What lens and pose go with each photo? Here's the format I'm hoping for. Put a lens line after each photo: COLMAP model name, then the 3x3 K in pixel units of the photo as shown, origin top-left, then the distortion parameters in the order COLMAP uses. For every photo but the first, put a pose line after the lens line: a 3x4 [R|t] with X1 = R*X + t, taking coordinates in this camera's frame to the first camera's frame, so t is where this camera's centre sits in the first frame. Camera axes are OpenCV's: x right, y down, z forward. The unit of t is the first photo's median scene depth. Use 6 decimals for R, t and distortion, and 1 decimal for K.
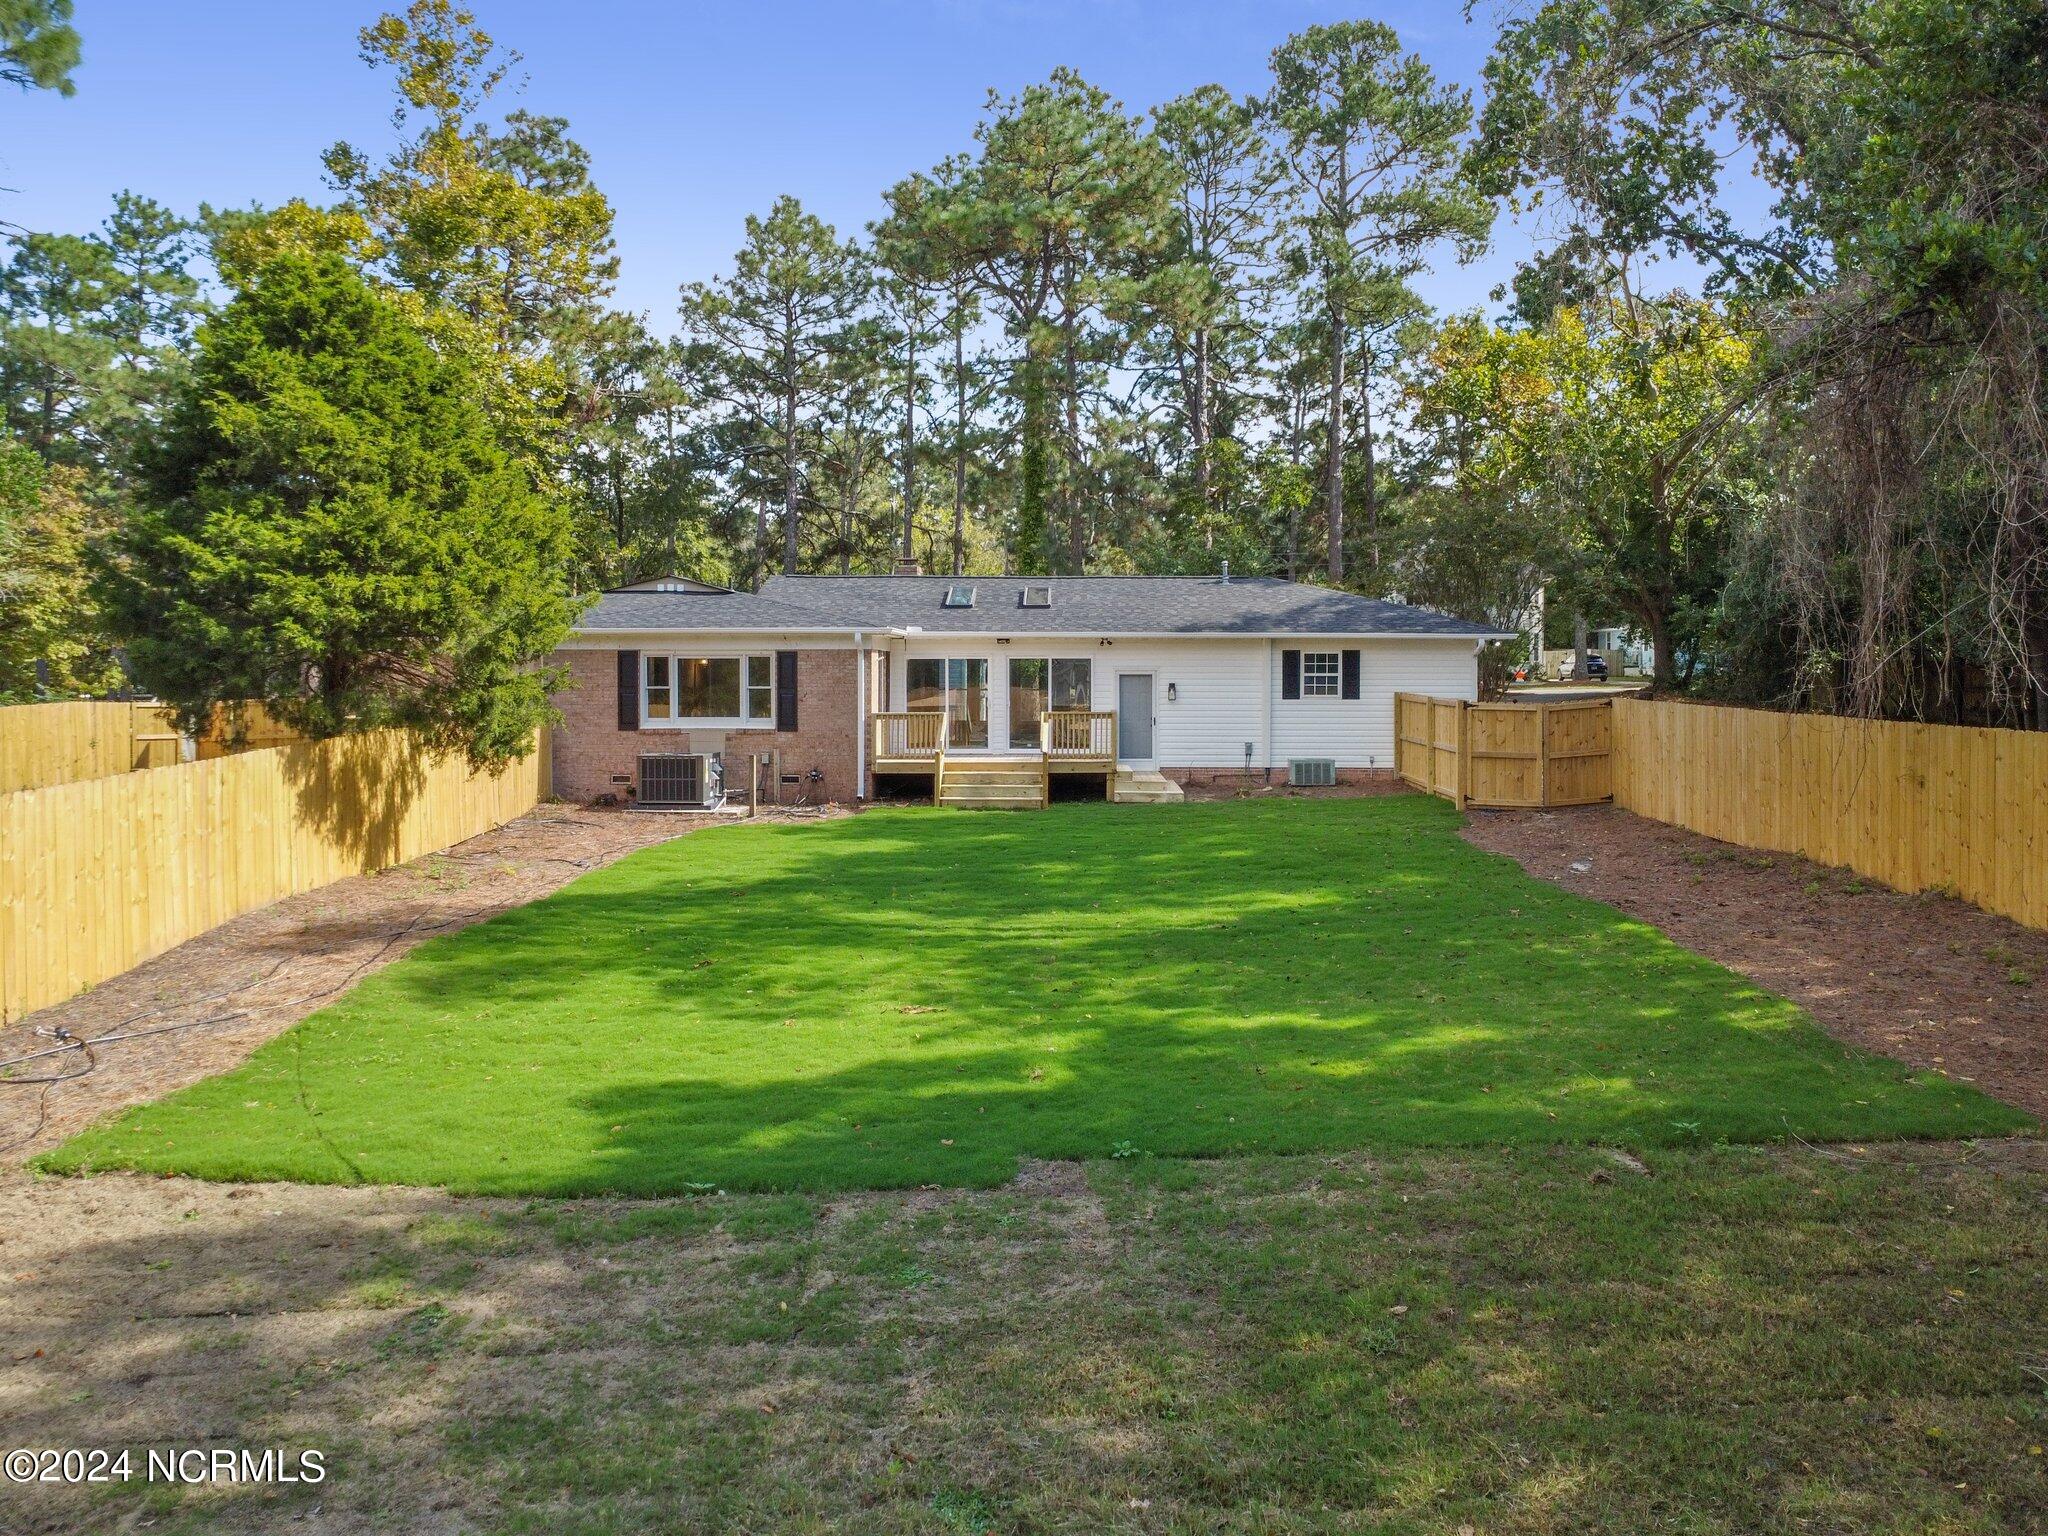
lens RADIAL K [[1536.0, 0, 1003.1], [0, 1536.0, 763.1], [0, 0, 1]] dist [0.006461, -0.002367]
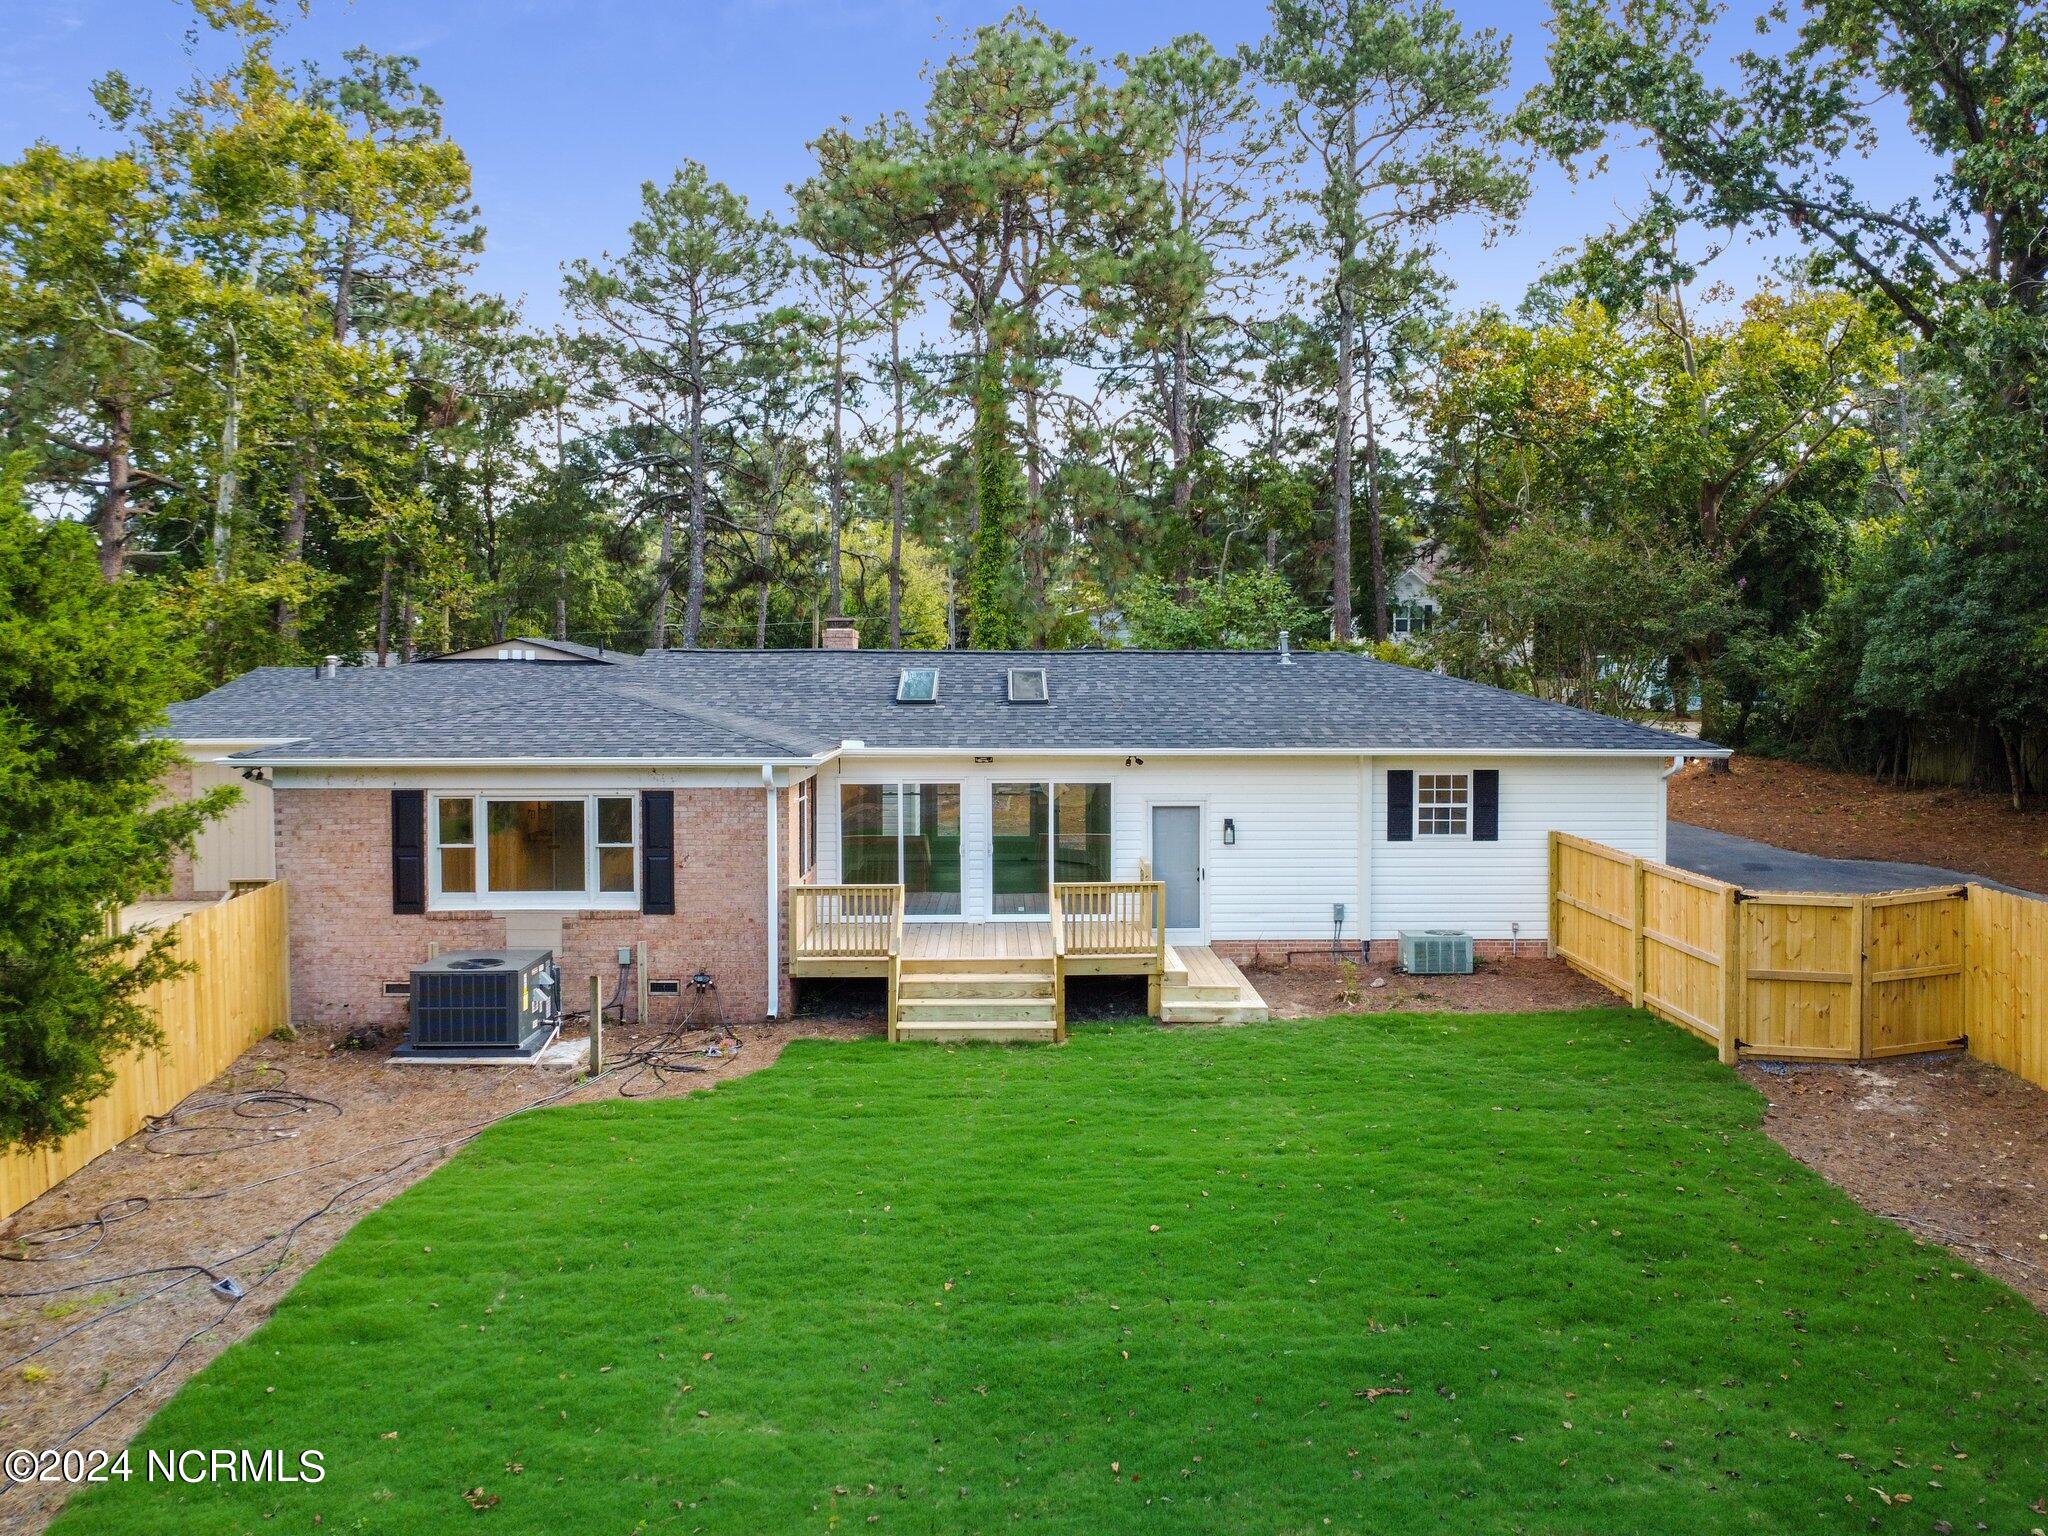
lens RADIAL K [[1536.0, 0, 1003.1], [0, 1536.0, 763.1], [0, 0, 1]] dist [0.006461, -0.002367]
pose [[0.998829, -0.004185, 0.048195, -0.012486], [0.004229, 0.999991, -0.000815, -0.039860], [-0.048191, 0.001017, 0.998838, 0.165107]]
